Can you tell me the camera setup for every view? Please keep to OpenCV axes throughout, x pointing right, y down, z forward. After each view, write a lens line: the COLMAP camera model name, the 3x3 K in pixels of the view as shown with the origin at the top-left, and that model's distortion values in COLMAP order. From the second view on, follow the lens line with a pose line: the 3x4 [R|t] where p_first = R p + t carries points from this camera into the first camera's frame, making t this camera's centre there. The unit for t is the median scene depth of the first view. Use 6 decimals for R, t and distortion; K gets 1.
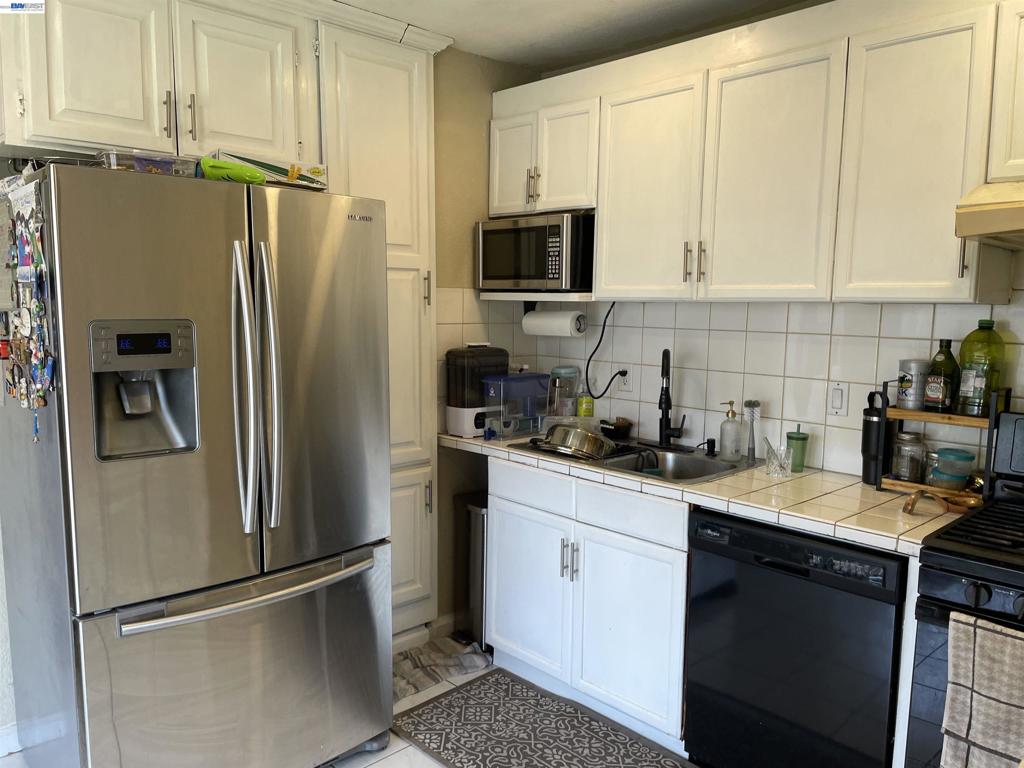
lens RADIAL K [[759.5, 0, 519.6], [0, 759.5, 376.8], [0, 0, 1]] dist [0.092462, -0.120498]
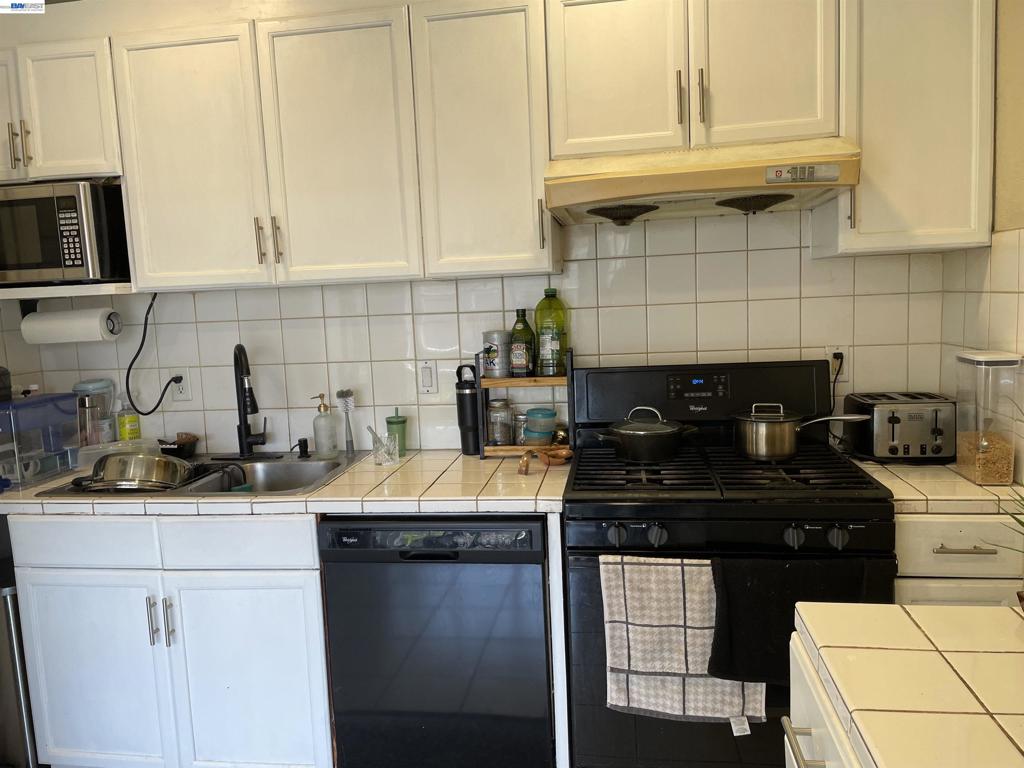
lens RADIAL K [[759.5, 0, 519.6], [0, 759.5, 376.8], [0, 0, 1]] dist [0.092462, -0.120498]
pose [[0.797206, -0.119020, 0.591859, -0.082068], [0.116743, 0.992261, 0.042292, 0.000283], [-0.592312, 0.035380, 0.804931, 0.135137]]
